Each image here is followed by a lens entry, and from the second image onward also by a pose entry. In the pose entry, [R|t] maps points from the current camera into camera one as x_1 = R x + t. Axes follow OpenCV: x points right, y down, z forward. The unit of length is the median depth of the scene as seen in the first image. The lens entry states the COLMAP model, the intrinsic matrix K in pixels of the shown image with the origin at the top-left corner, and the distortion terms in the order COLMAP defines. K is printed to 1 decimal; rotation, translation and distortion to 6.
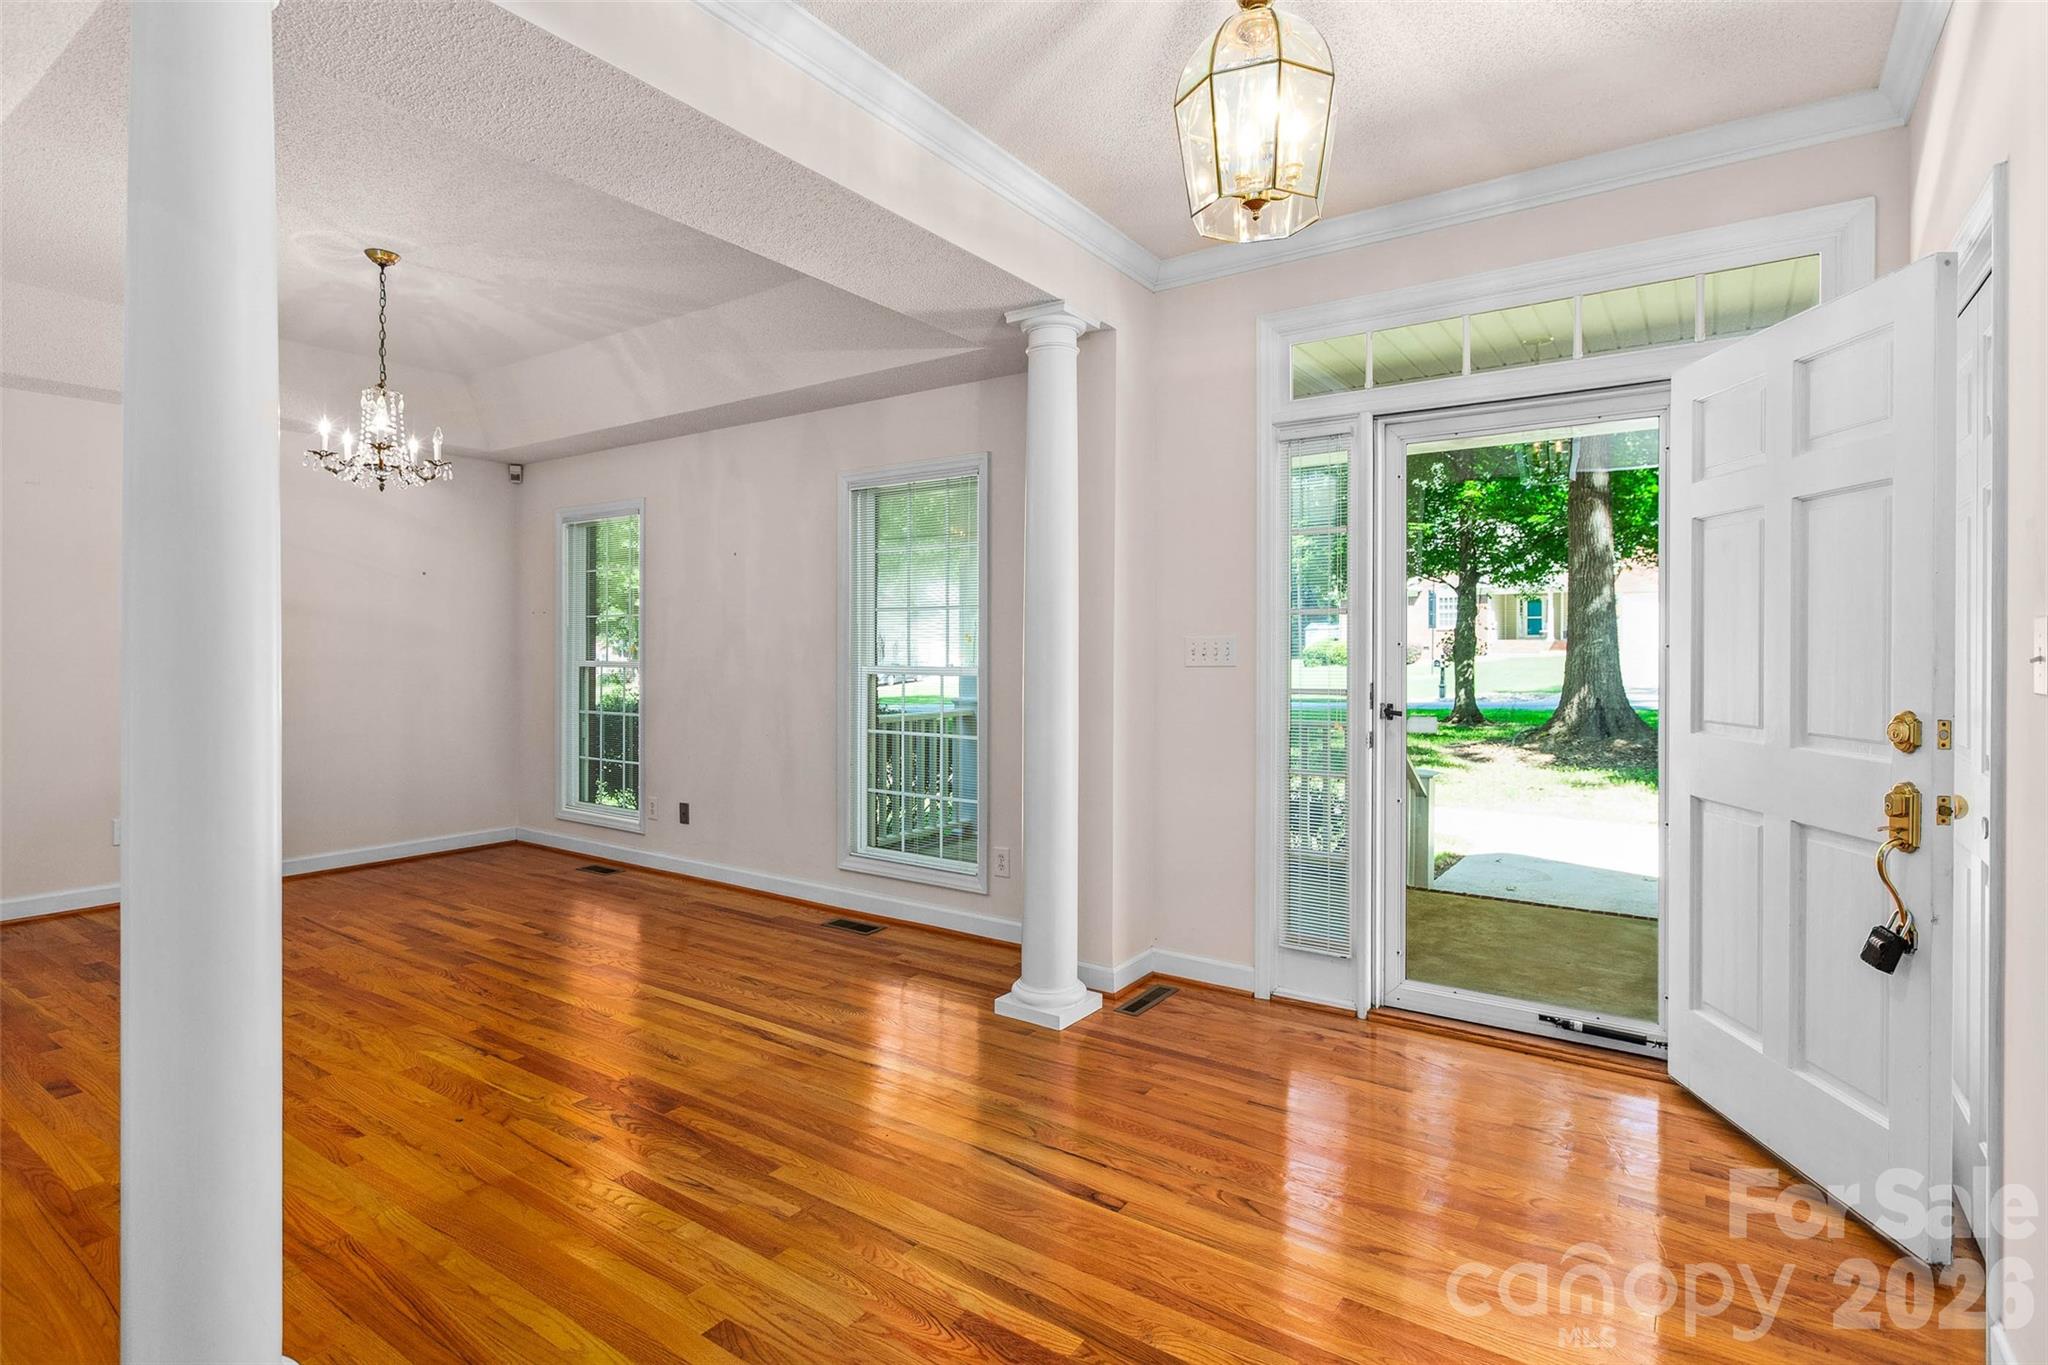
lens RADIAL K [[1011.4, 0, 1027.6], [0, 1011.4, 638.2], [0, 0, 1]] dist [-0.005207, -0.000046]
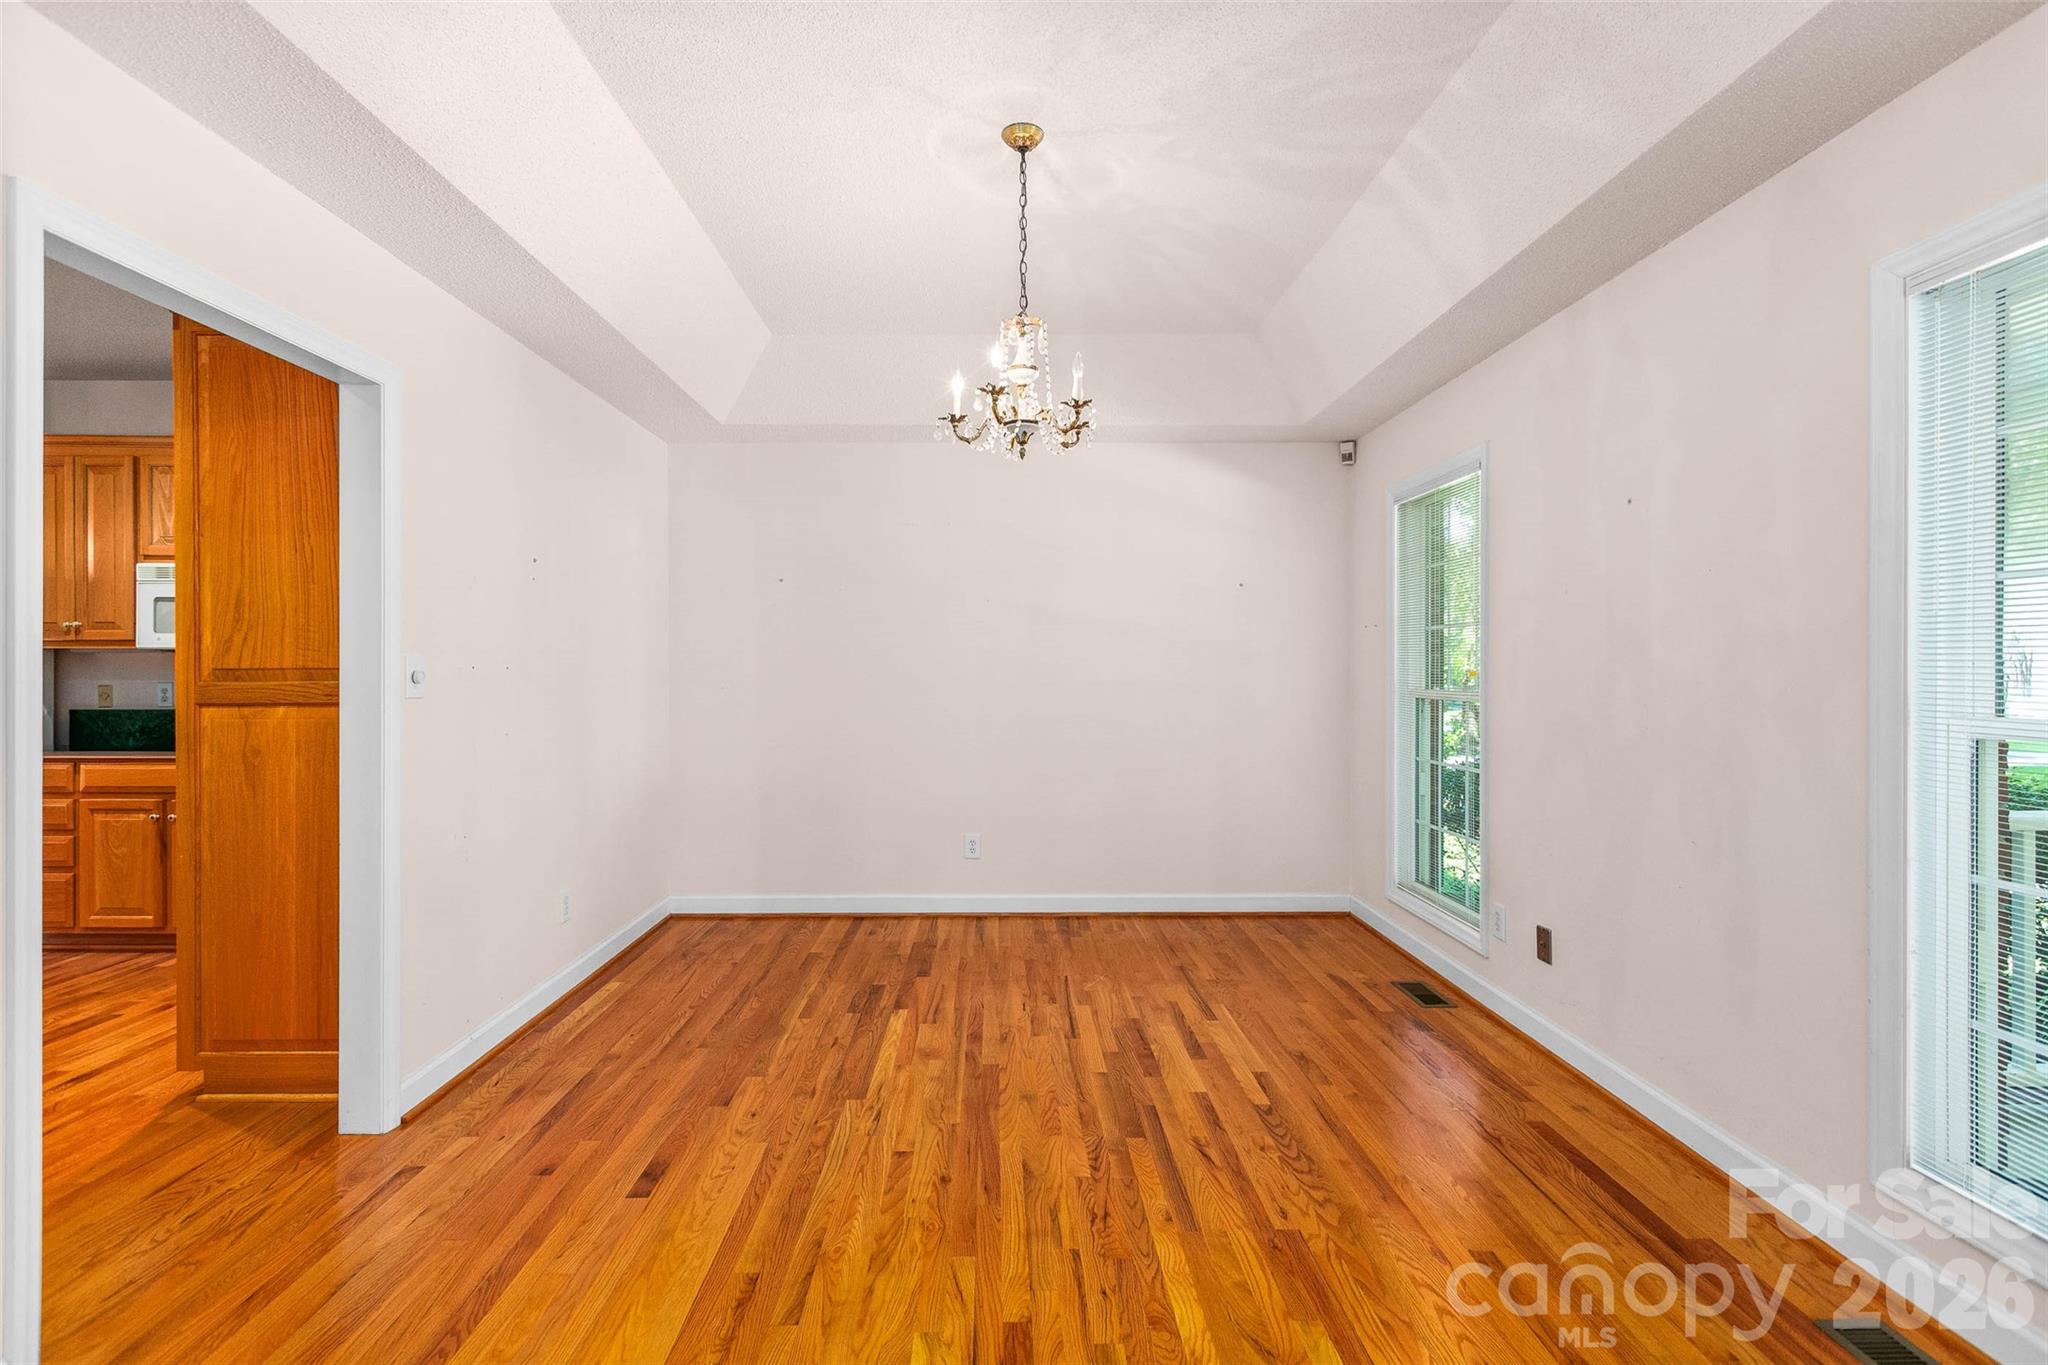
lens RADIAL K [[949.2, 0, 1004.8], [0, 949.2, 668.7], [0, 0, 1]] dist [0.008476, -0.002121]
pose [[0.573349, 0.000527, -0.819311, -0.080775], [0.006634, 0.999964, 0.005285, 0.003039], [0.819285, -0.008466, 0.573324, 0.575724]]
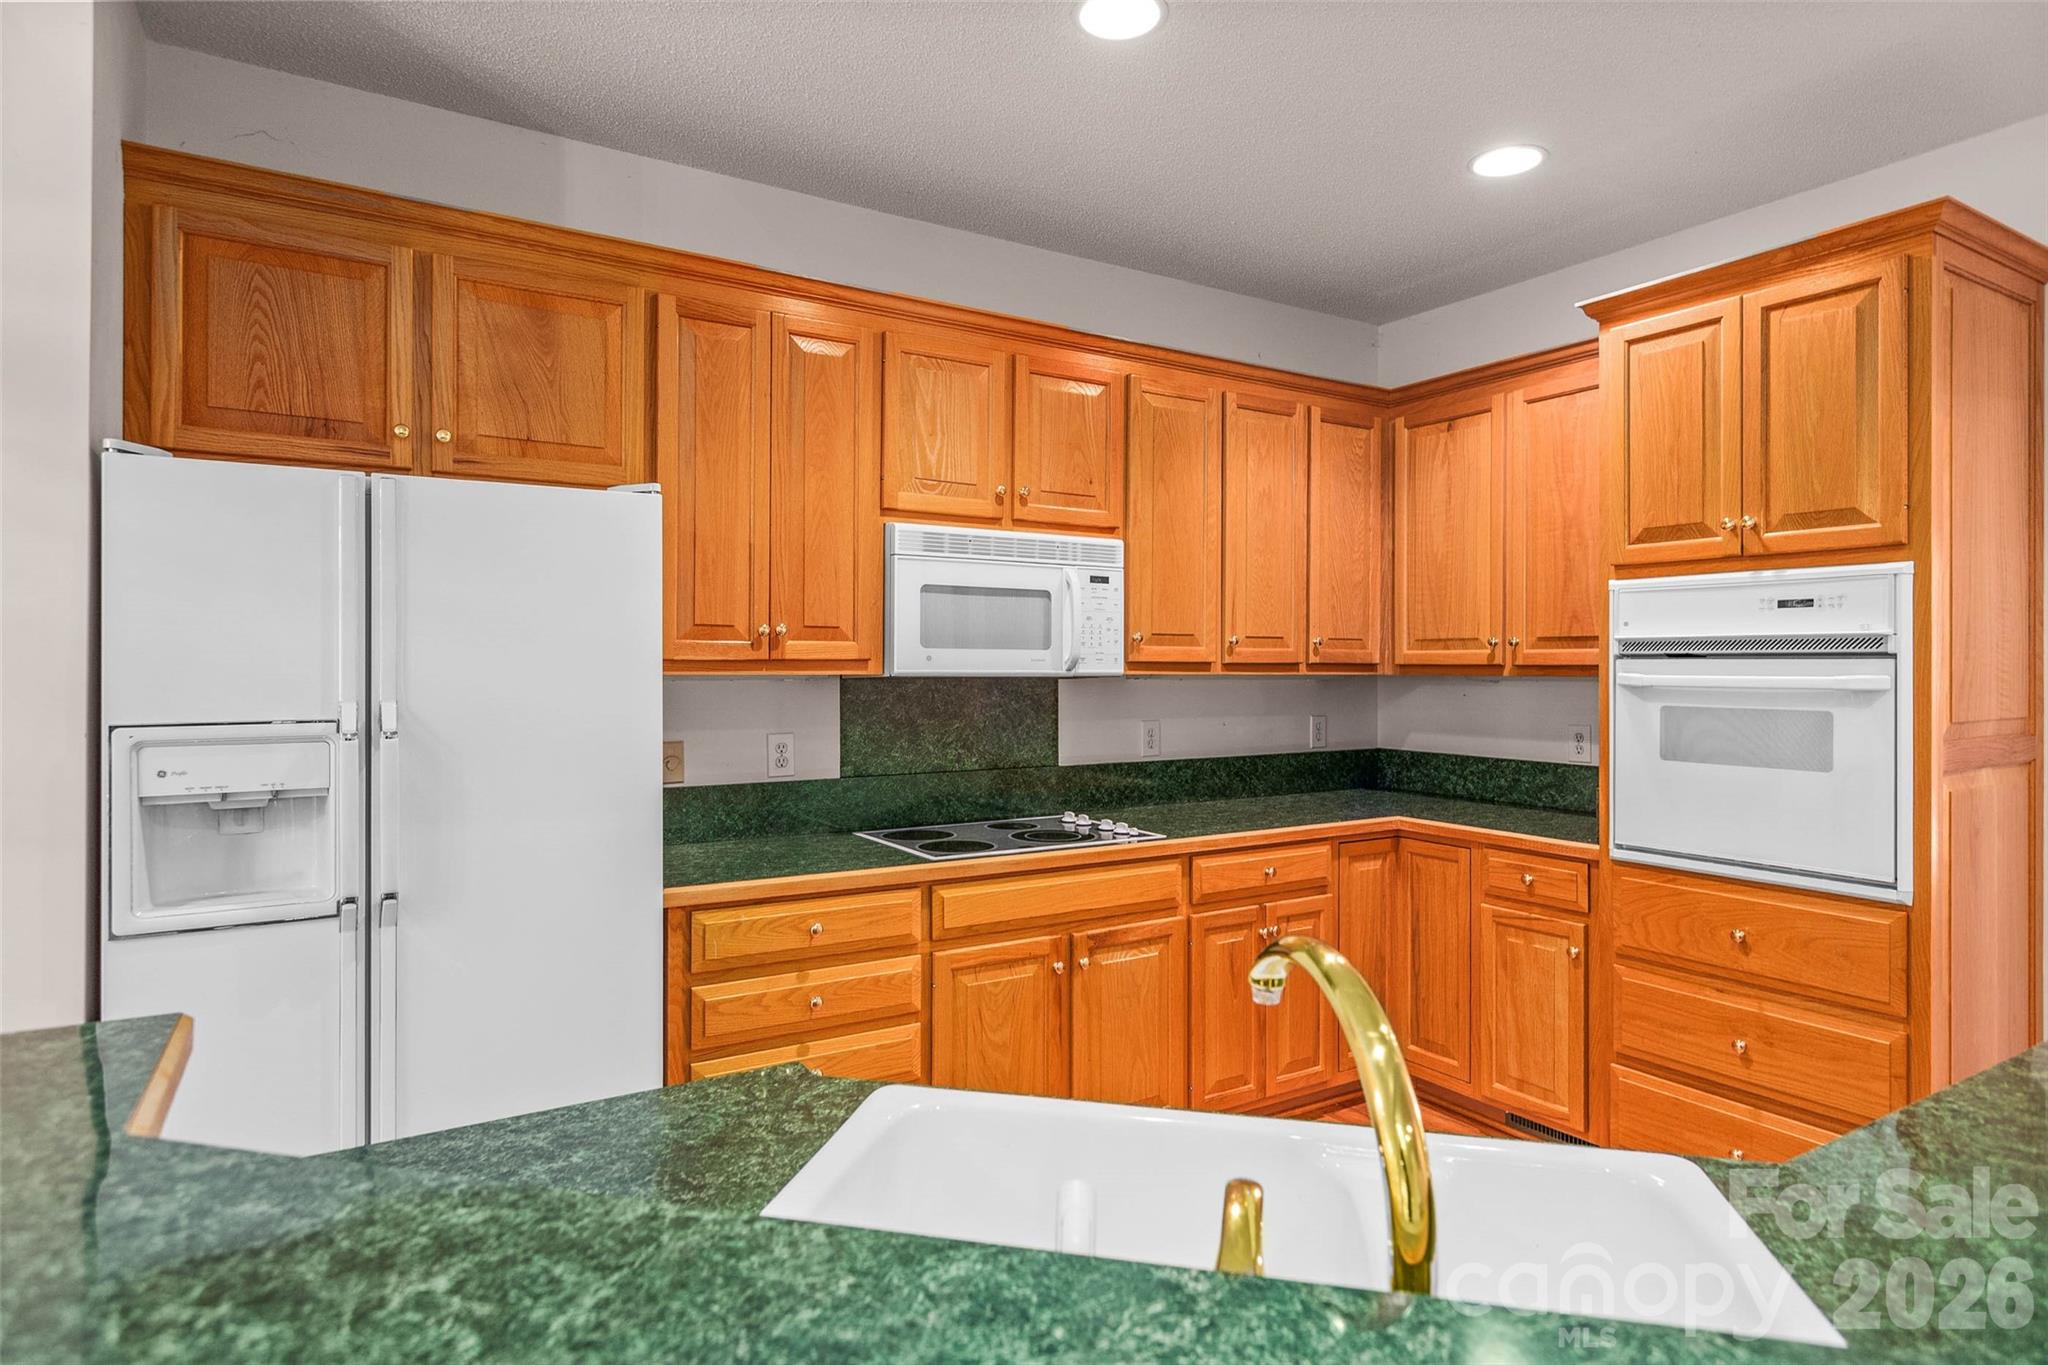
lens RADIAL K [[1118.7, 0, 1027.4], [0, 1118.7, 665.2], [0, 0, 1]] dist [0.002063, 0.002833]
pose [[0.913442, 0.001288, -0.406968, -1.229114], [0.002737, 0.999953, 0.009308, -0.035290], [0.406961, -0.009616, 0.913395, -0.269530]]
